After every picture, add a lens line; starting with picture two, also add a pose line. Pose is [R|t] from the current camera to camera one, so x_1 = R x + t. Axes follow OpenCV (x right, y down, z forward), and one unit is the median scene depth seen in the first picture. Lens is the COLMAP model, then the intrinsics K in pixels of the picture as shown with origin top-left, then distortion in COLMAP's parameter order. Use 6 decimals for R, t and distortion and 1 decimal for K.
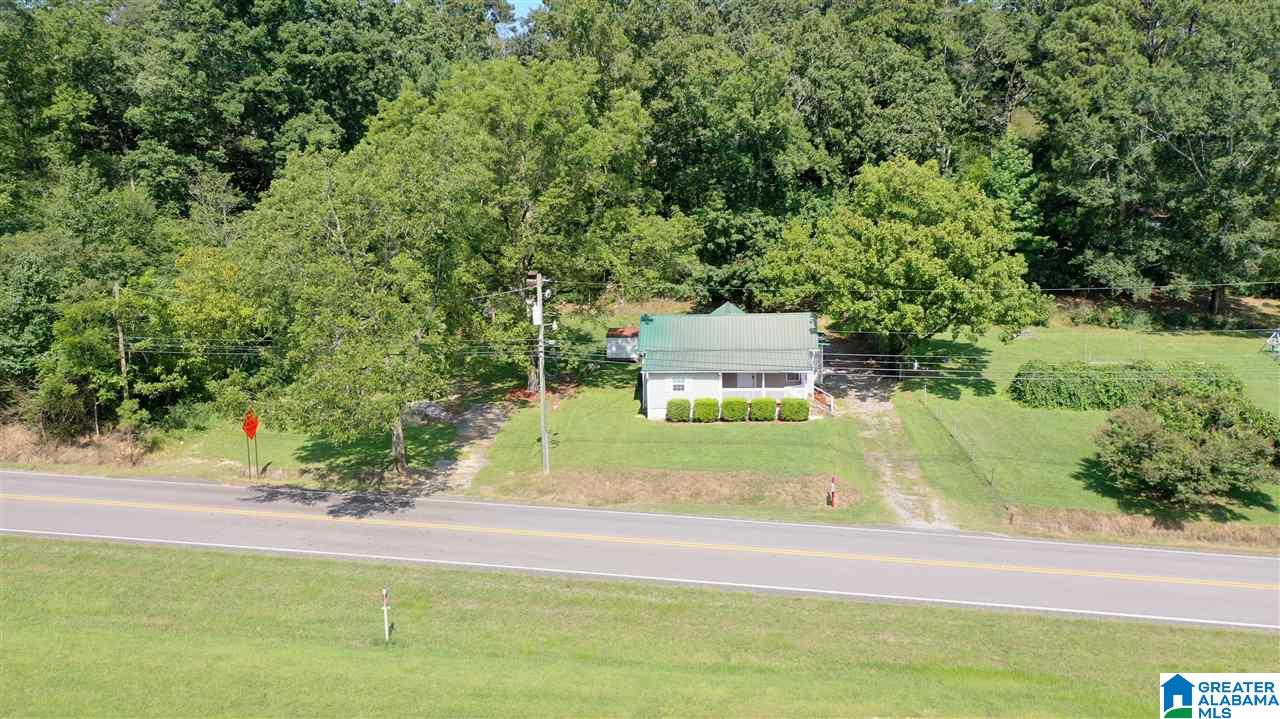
lens RADIAL K [[1010.7, 0, 640.0], [0, 1010.7, 359.5], [0, 0, 1]] dist [0.001293, 0.004758]
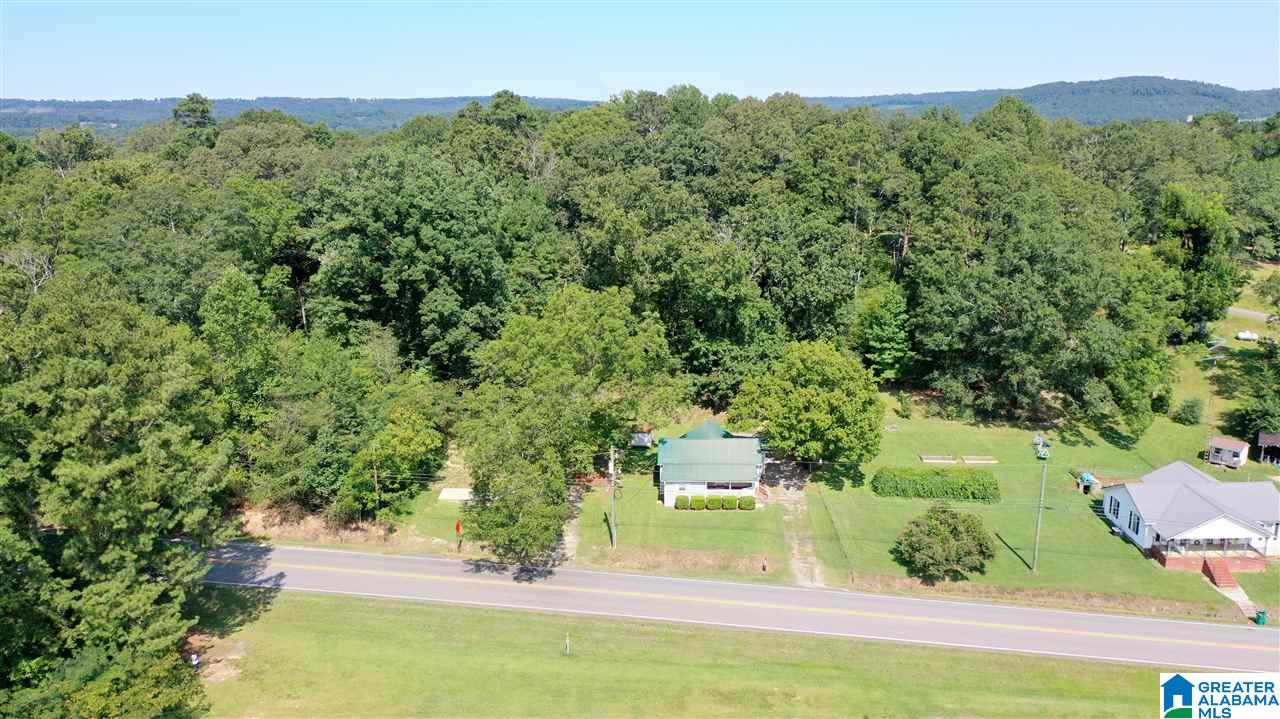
lens RADIAL K [[1013.7, 0, 637.7], [0, 1013.7, 355.6], [0, 0, 1]] dist [0.004136, 0.002145]
pose [[0.999309, 0.000255, 0.037173, -0.096964], [-0.003257, 0.996731, 0.080731, -0.319579], [-0.037031, -0.080796, 0.996043, -0.682715]]
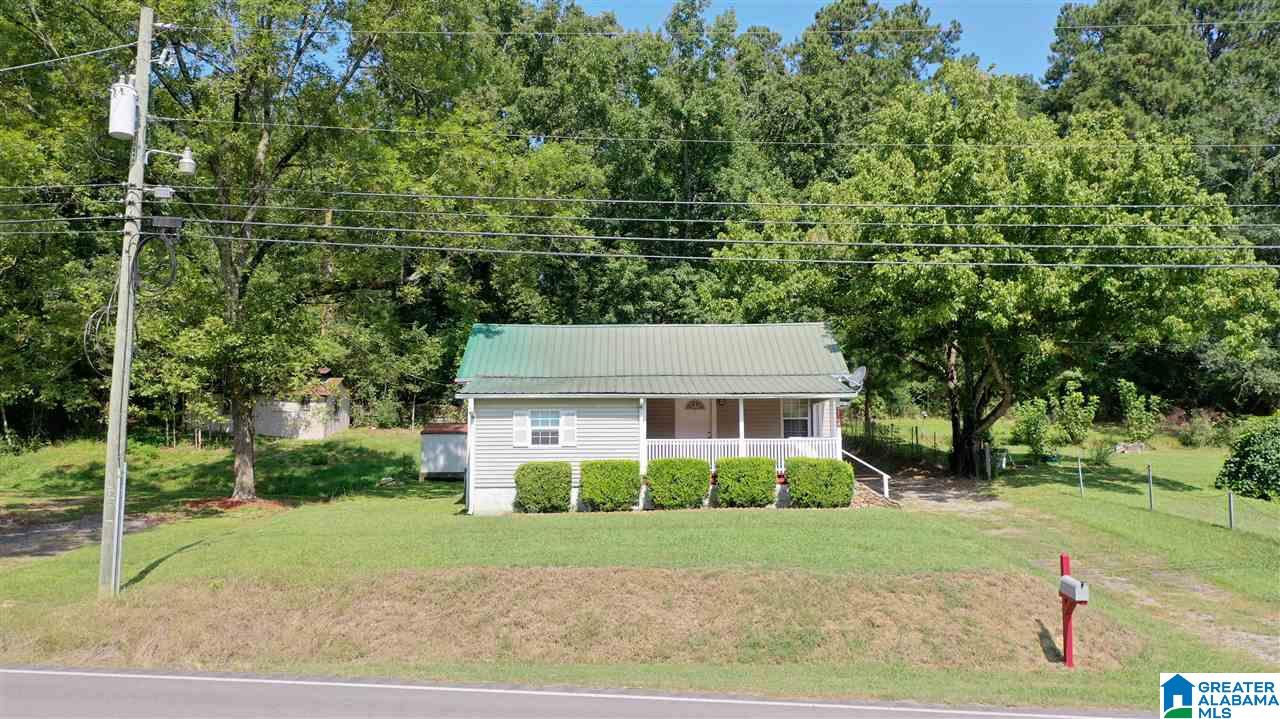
lens RADIAL K [[1010.7, 0, 640.0], [0, 1010.7, 359.5], [0, 0, 1]] dist [0.001293, 0.004758]
pose [[0.993965, 0.026695, 0.106396, 0.029510], [0.003278, 0.962276, -0.272055, 0.103571], [-0.109644, 0.270762, 0.956382, 0.534003]]
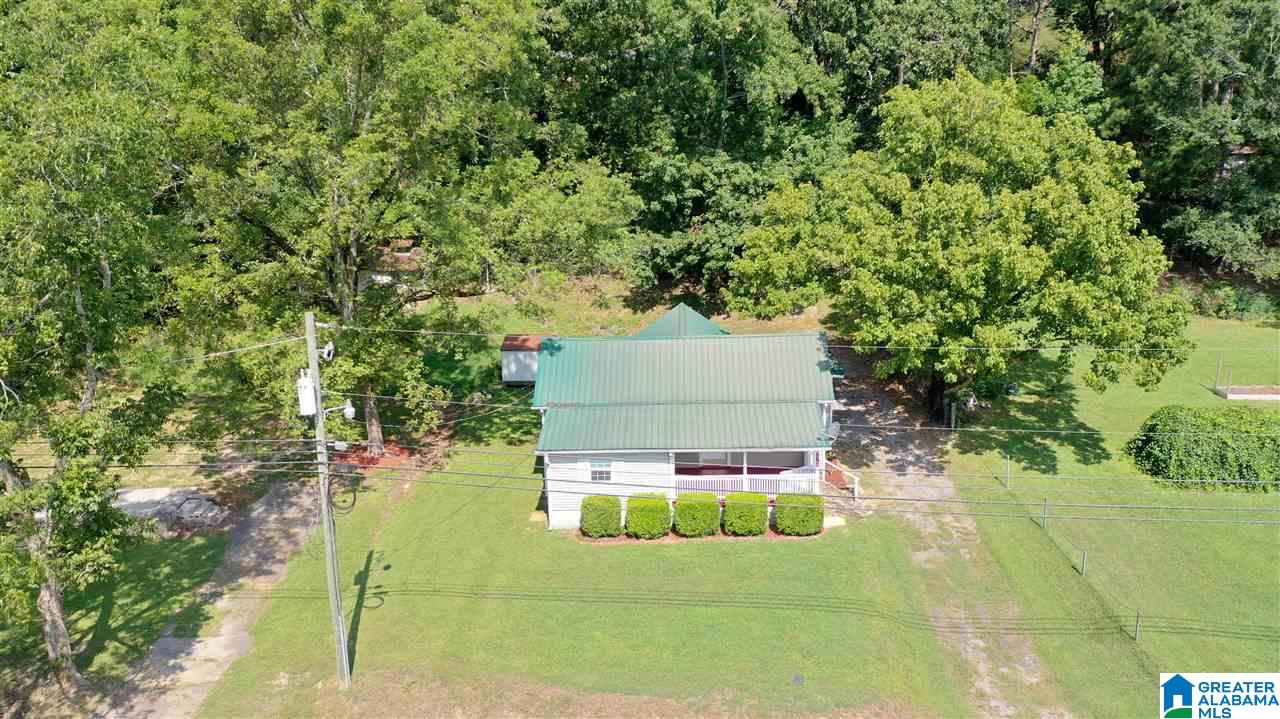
lens RADIAL K [[1006.3, 0, 640.0], [0, 1006.3, 359.5], [0, 0, 1]] dist [-0.000193, 0.000445]
pose [[0.998715, -0.018292, 0.047256, 0.031898], [0.014691, 0.997041, 0.075450, -0.076434], [-0.048496, -0.074659, 0.996029, 0.390087]]
